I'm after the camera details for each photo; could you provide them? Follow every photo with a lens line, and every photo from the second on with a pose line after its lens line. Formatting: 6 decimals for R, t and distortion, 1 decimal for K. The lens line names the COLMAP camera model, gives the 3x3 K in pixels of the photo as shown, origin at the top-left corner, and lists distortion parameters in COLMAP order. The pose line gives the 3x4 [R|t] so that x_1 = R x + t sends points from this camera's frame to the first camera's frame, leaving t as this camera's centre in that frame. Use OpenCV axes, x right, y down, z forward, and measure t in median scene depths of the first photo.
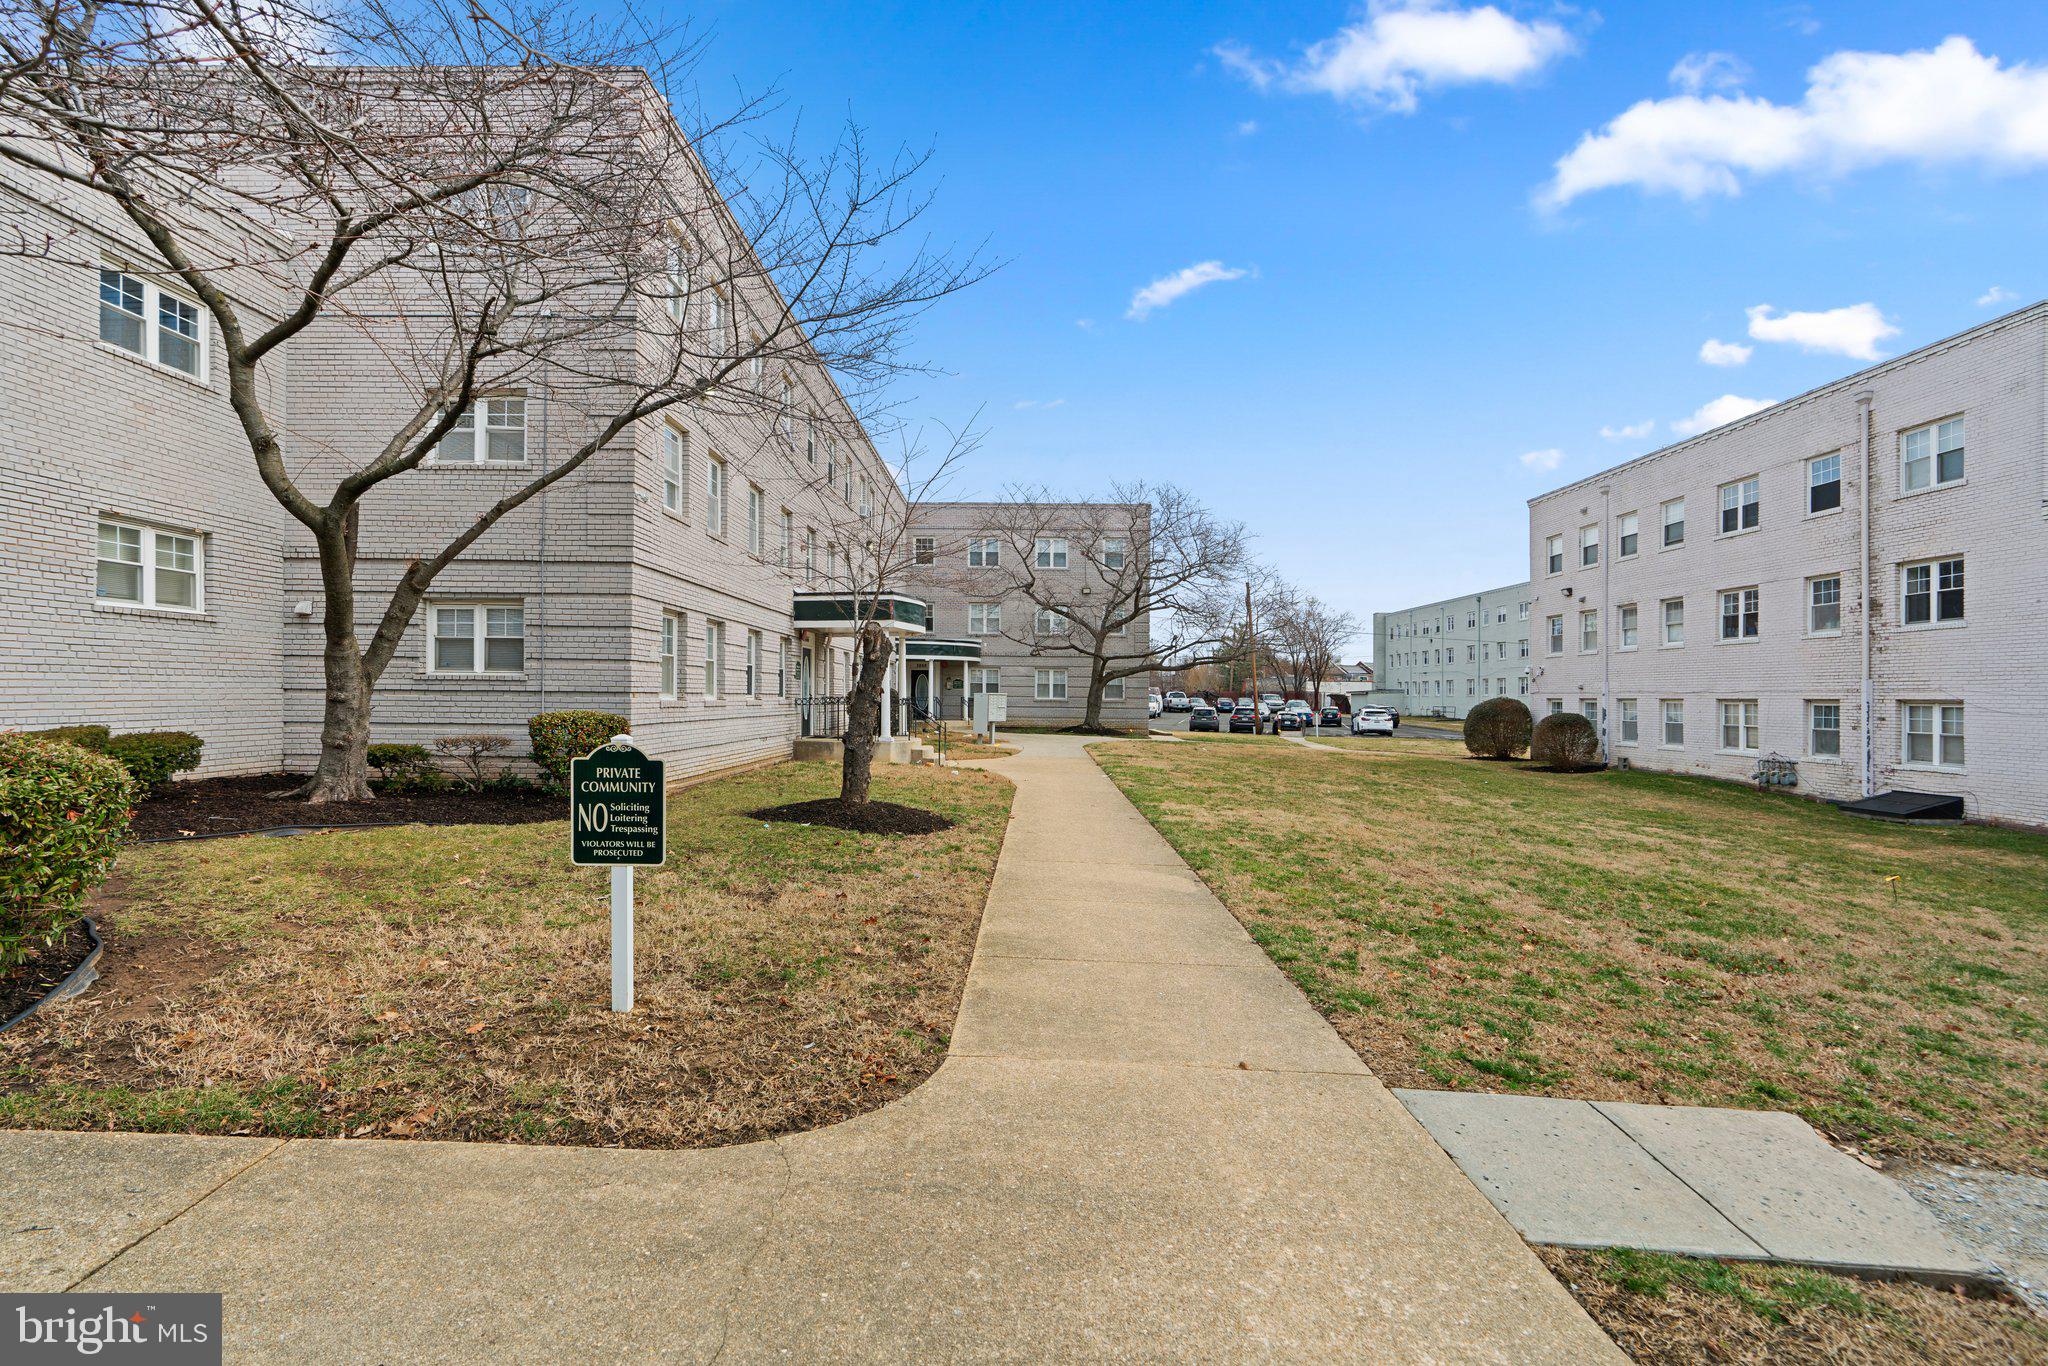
lens RADIAL K [[919.1, 0, 1036.5], [0, 919.1, 691.6], [0, 0, 1]] dist [-0.014689, 0.007992]
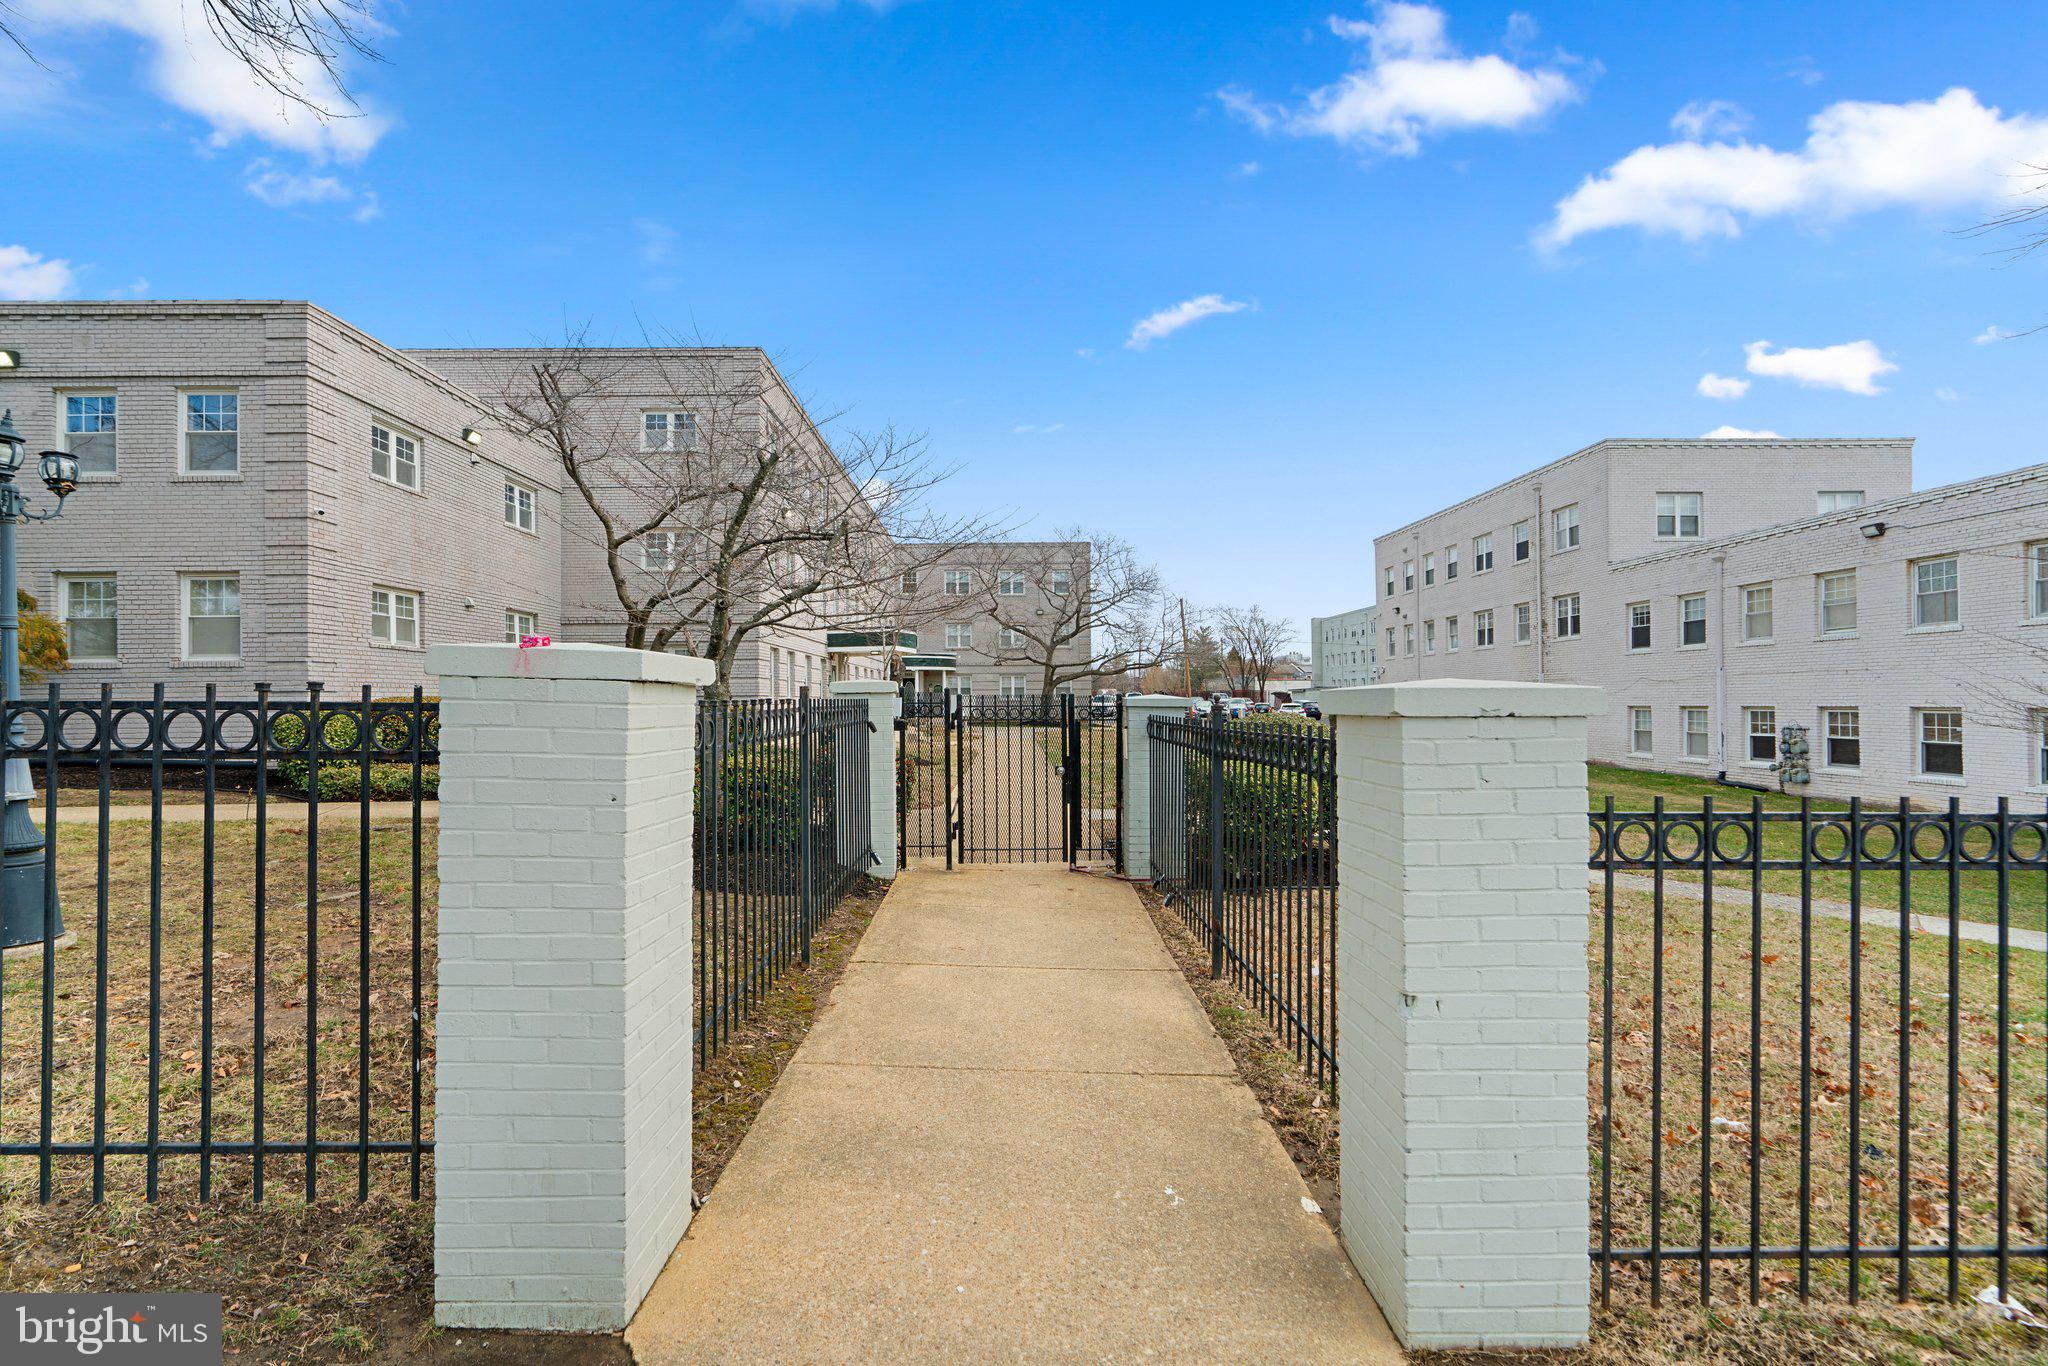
lens RADIAL K [[919.1, 0, 1036.5], [0, 919.1, 691.6], [0, 0, 1]] dist [-0.014689, 0.007992]
pose [[0.999483, -0.019942, 0.025228, 0.017995], [0.020059, 0.999789, -0.004424, 0.003755], [-0.025135, 0.004928, 0.999672, -0.271231]]
